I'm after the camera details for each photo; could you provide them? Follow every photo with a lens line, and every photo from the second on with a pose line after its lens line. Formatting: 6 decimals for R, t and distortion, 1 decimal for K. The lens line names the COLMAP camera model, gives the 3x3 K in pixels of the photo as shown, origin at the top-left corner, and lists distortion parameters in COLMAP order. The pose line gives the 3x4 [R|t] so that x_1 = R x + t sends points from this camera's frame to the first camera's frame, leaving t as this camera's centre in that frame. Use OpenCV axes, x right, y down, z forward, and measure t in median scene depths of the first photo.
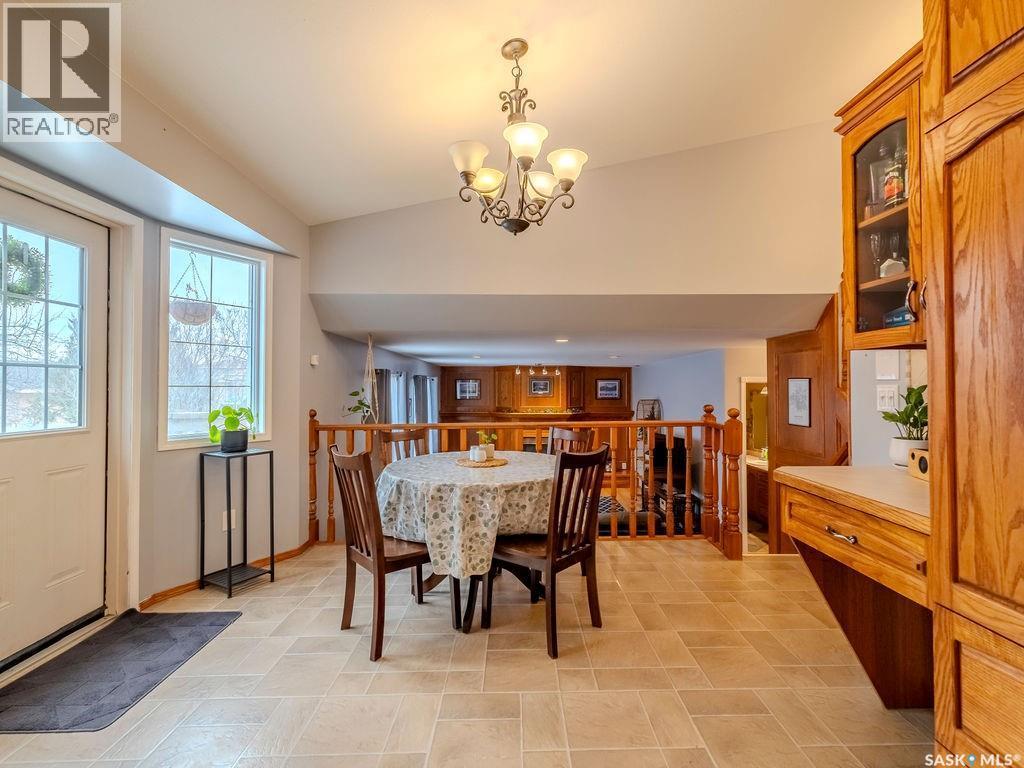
lens RADIAL K [[467.7, 0, 512.0], [0, 467.7, 384.0], [0, 0, 1]] dist [-0.001074, 0.000185]
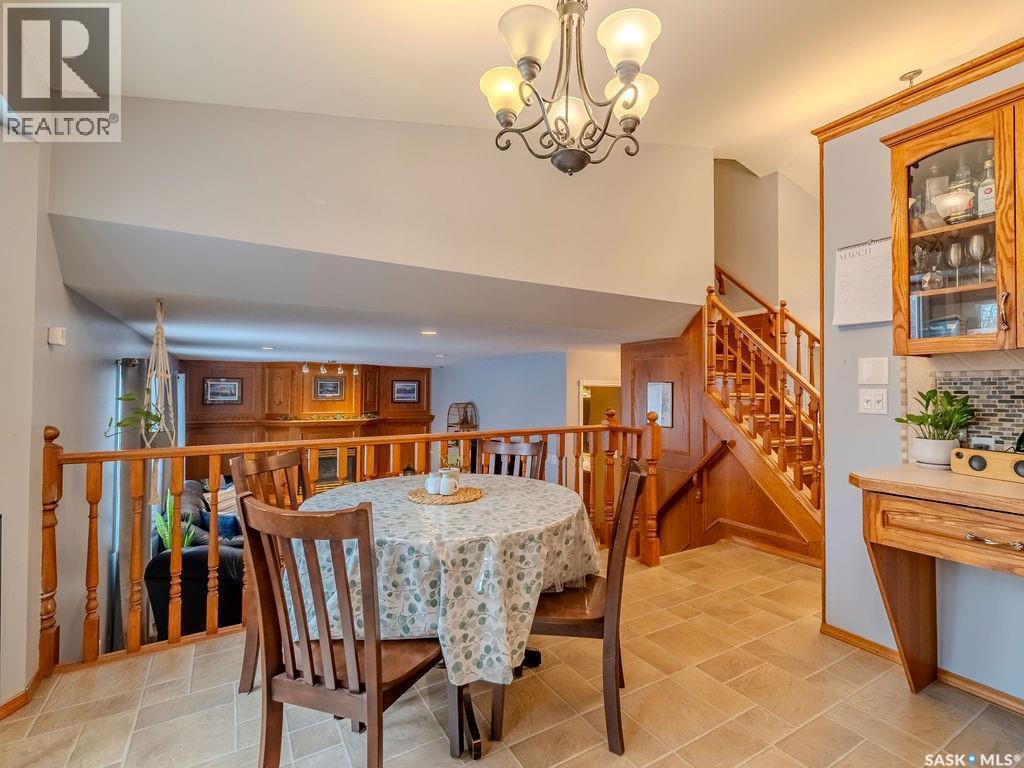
lens RADIAL K [[486.1, 0, 518.0], [0, 486.1, 384.7], [0, 0, 1]] dist [0.002733, -0.000311]
pose [[0.858036, 0.012011, 0.513450, -0.250144], [-0.010085, 0.999928, -0.006536, 0.004173], [-0.513491, 0.000430, 0.858095, 0.230548]]
